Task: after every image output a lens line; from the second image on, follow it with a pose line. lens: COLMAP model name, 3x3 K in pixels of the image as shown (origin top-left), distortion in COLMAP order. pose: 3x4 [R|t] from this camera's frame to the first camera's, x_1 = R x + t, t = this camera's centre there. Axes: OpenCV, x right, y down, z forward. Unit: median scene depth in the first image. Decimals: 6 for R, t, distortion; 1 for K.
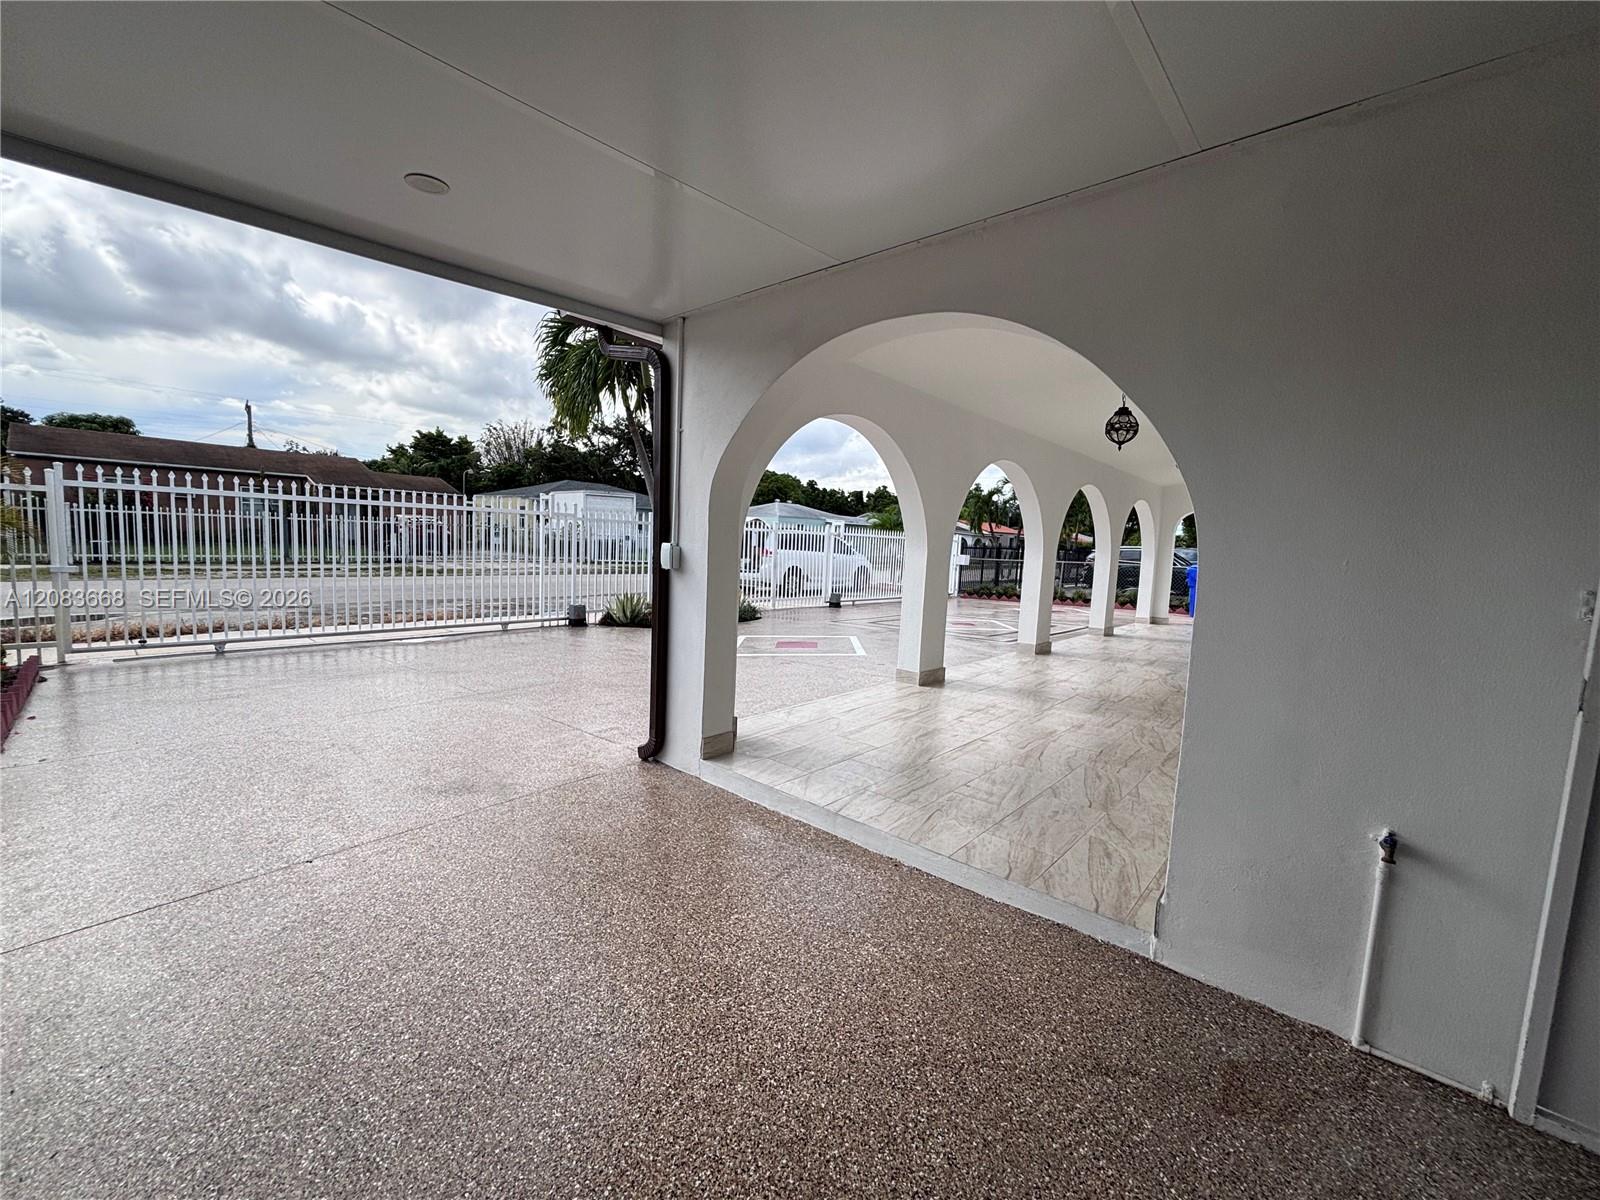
lens RADIAL K [[703.6, 0, 821.8], [0, 703.6, 574.4], [0, 0, 1]] dist [-0.001127, 0.001843]
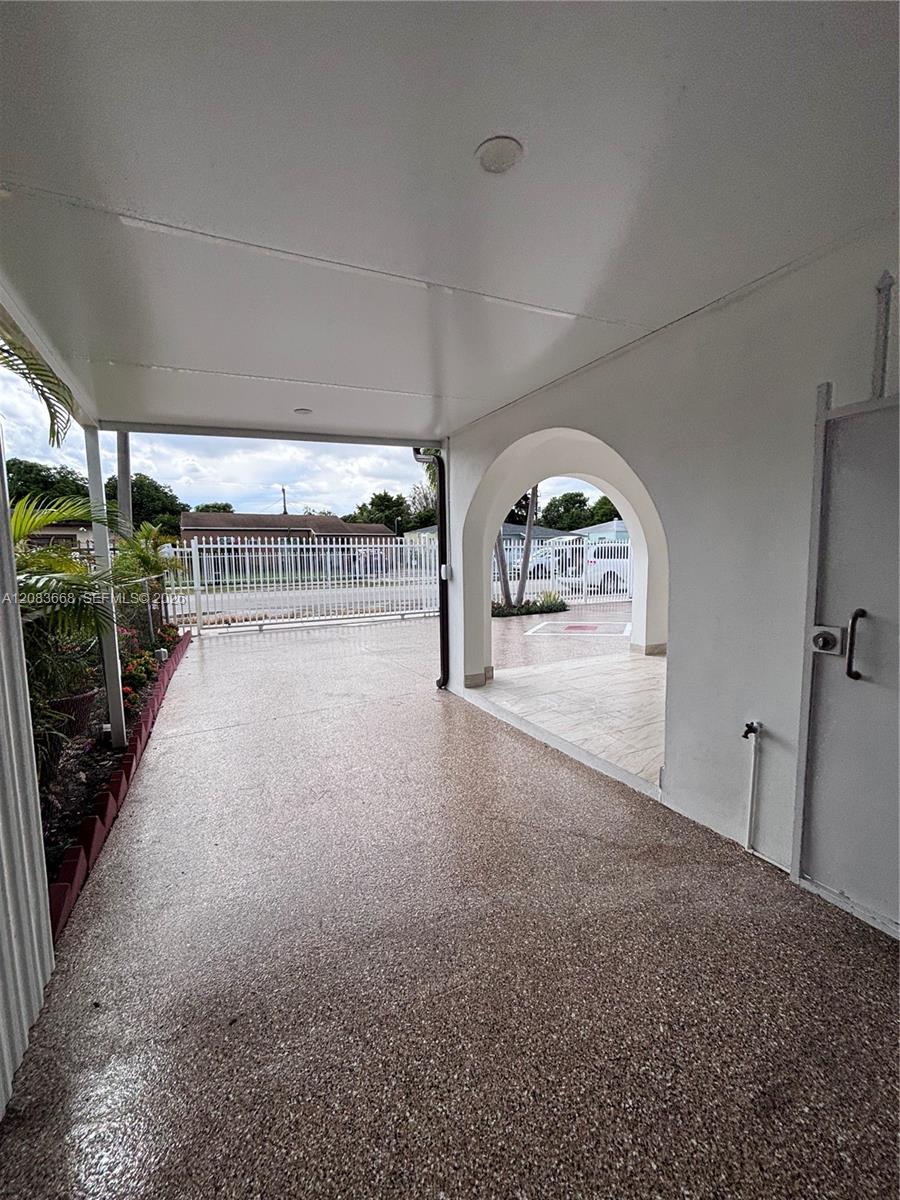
lens RADIAL K [[527.7, 0, 456.3], [0, 527.7, 601.9], [0, 0, 1]] dist [-0.001127, 0.001843]
pose [[0.925889, -0.017216, -0.377404, 0.121406], [0.033356, 0.998785, 0.036271, -0.000788], [0.376321, -0.046171, 0.925338, -0.086599]]
